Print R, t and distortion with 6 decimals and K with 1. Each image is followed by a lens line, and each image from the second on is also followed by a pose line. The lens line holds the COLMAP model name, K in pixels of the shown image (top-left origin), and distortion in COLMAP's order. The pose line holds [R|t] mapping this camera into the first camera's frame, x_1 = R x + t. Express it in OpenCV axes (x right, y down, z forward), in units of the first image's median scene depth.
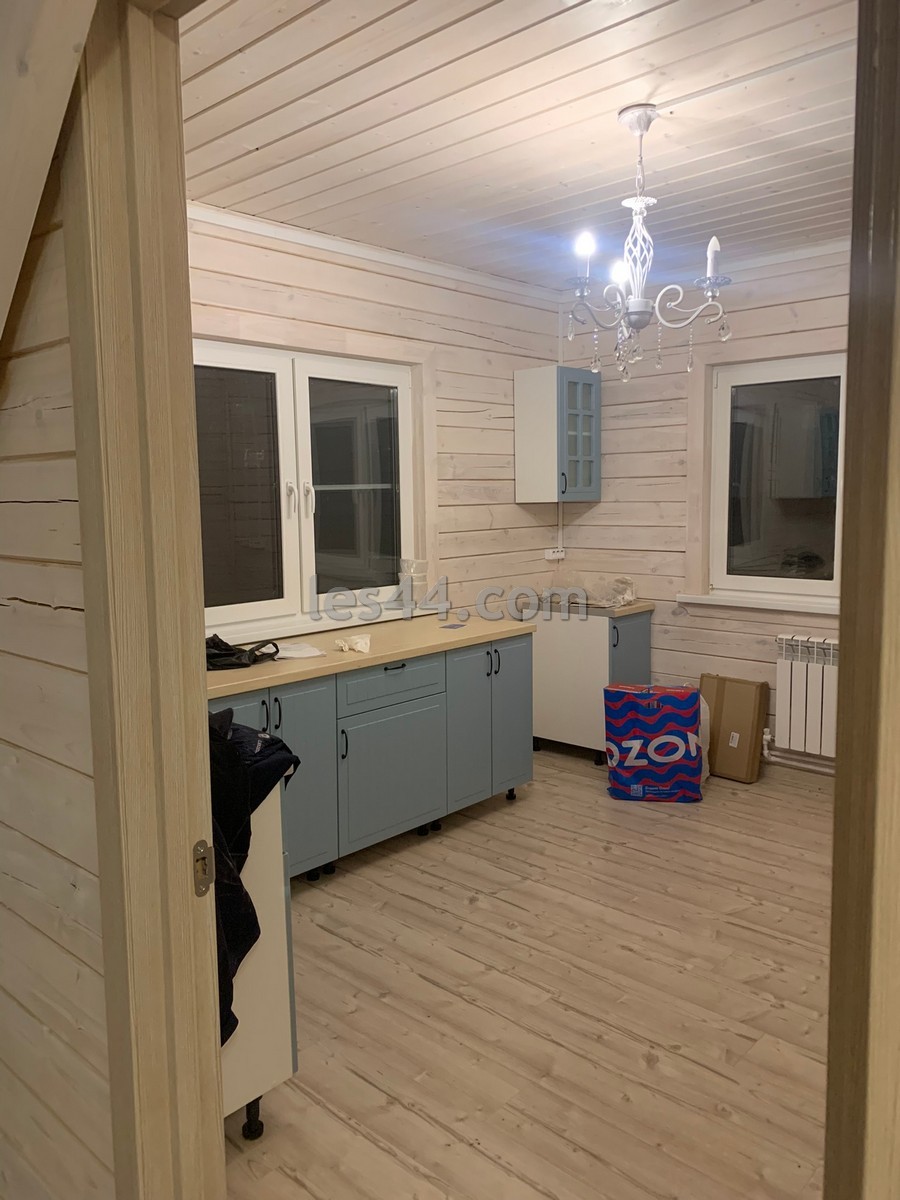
lens RADIAL K [[908.1, 0, 454.1], [0, 908.1, 608.5], [0, 0, 1]] dist [0.003447, 0.001015]
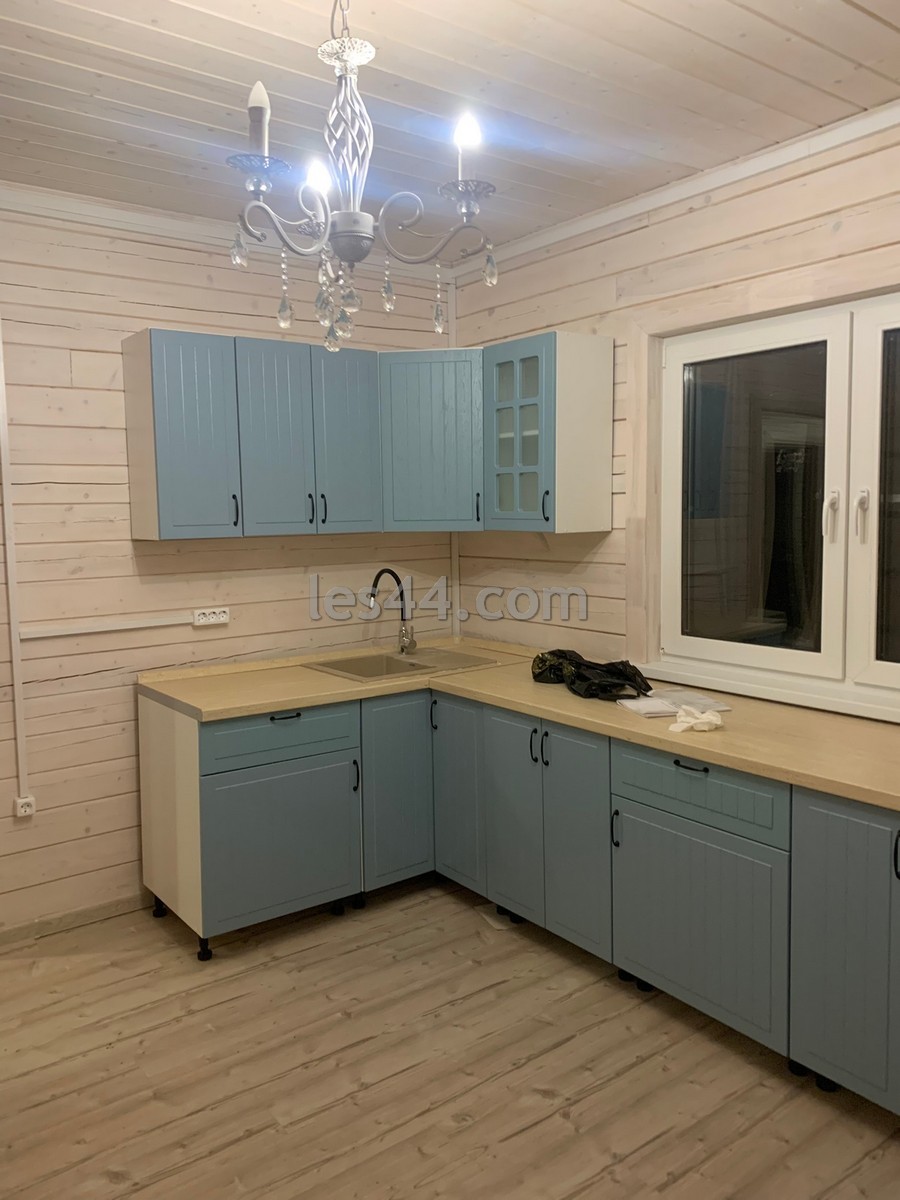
lens RADIAL K [[915.6, 0, 450.0], [0, 915.6, 600.0], [0, 0, 1]] dist [0.054532, -0.046749]
pose [[-0.185052, 0.122866, -0.975018, 0.776500], [-0.103820, 0.984157, 0.143722, -0.171954], [0.977229, 0.127822, -0.169365, 1.123712]]
